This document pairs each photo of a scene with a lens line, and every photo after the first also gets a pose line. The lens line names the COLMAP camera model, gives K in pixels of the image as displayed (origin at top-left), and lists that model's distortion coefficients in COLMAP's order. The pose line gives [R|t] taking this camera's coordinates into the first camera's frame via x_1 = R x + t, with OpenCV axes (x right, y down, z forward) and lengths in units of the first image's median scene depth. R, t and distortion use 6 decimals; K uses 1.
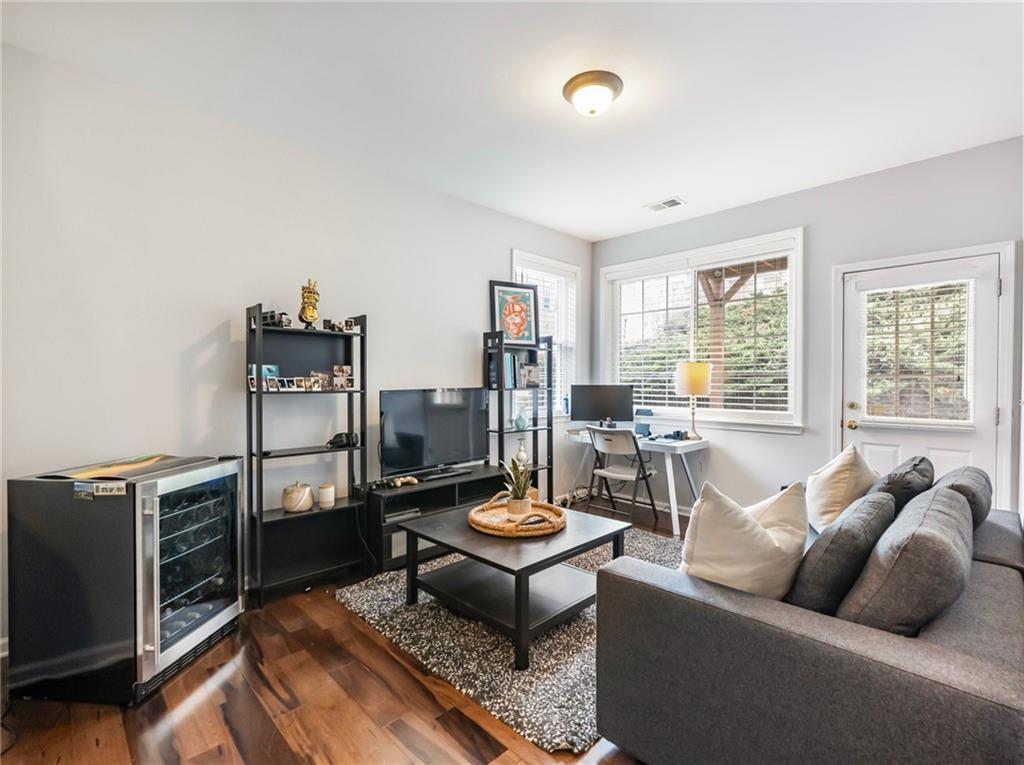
lens RADIAL K [[475.0, 0, 510.4], [0, 475.0, 387.5], [0, 0, 1]] dist [0.000964, 0.000058]
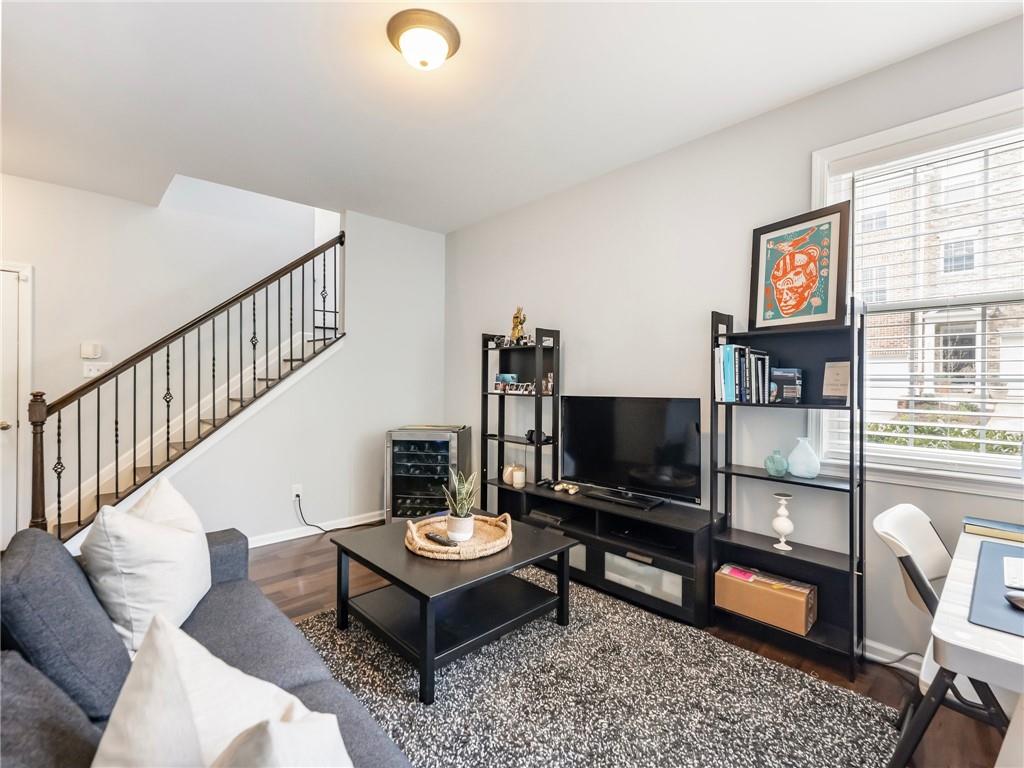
lens RADIAL K [[475.0, 0, 510.4], [0, 475.0, 389.0], [0, 0, 1]] dist [0.000964, 0.000058]
pose [[-0.016494, 0.018581, -0.999691, 0.589491], [-0.015192, 0.999707, 0.018832, -0.019821], [0.999749, 0.015498, -0.016207, 0.674834]]
